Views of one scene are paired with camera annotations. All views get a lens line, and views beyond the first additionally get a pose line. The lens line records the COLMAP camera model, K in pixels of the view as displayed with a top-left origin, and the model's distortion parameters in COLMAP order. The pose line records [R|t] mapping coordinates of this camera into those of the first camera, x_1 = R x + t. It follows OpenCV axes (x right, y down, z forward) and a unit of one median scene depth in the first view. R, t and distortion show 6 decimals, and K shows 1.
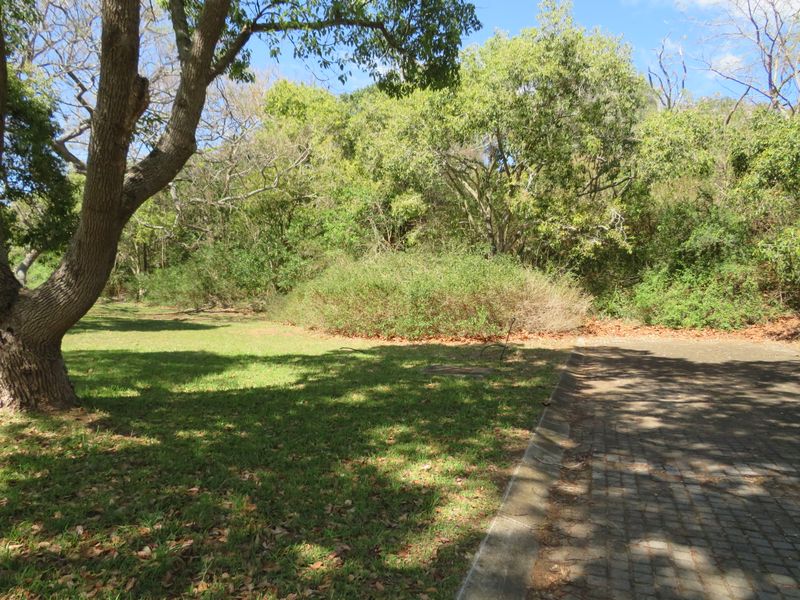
lens RADIAL K [[558.3, 0, 400.0], [0, 558.3, 300.0], [0, 0, 1]] dist [-0.019843, -0.003089]
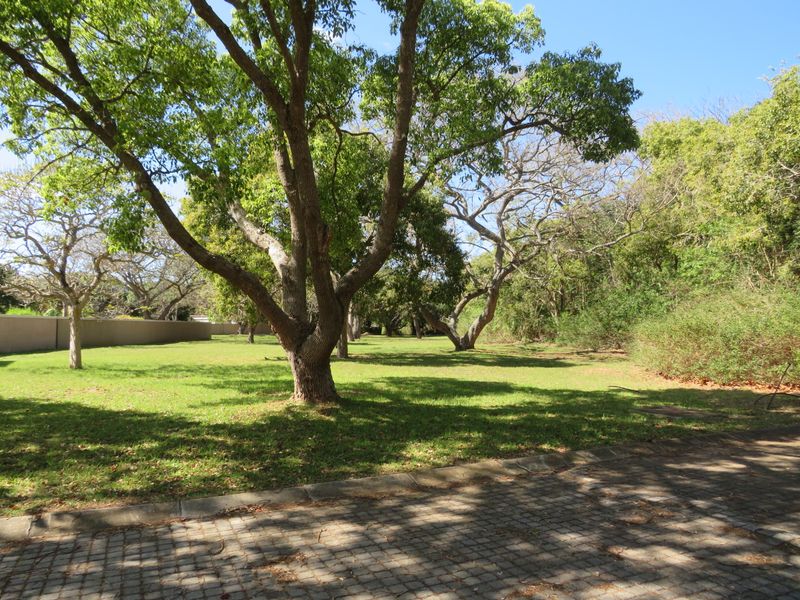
lens RADIAL K [[573.3, 0, 408.0], [0, 573.3, 300.3], [0, 0, 1]] dist [-0.012538, -0.000275]
pose [[0.706832, -0.046405, -0.705858, 0.303825], [-0.003342, 0.997616, -0.068932, -0.001641], [0.707374, 0.051082, 0.704992, -0.048073]]
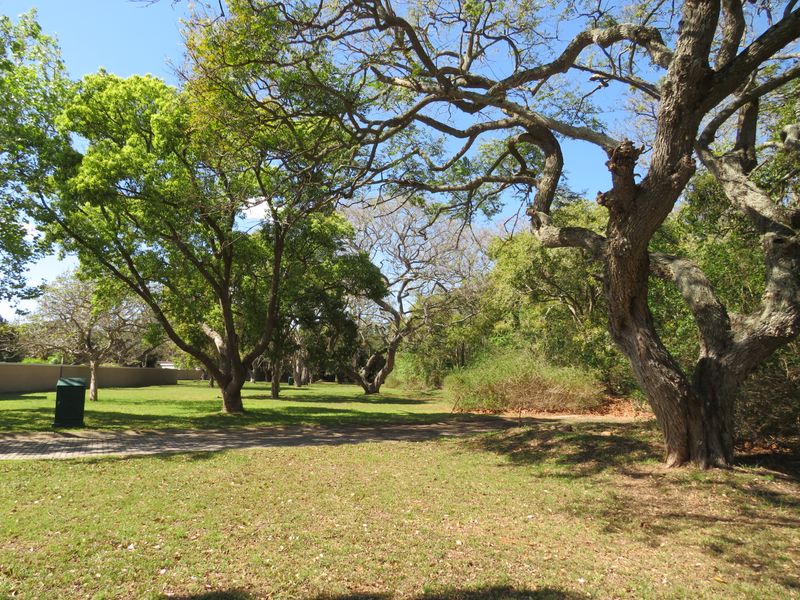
lens RADIAL K [[573.3, 0, 408.0], [0, 573.3, 300.3], [0, 0, 1]] dist [-0.012538, -0.000275]
pose [[0.743808, -0.090688, -0.662213, 0.962853], [-0.013944, 0.988431, -0.151026, 0.002638], [0.668248, 0.121568, 0.733939, -0.393253]]
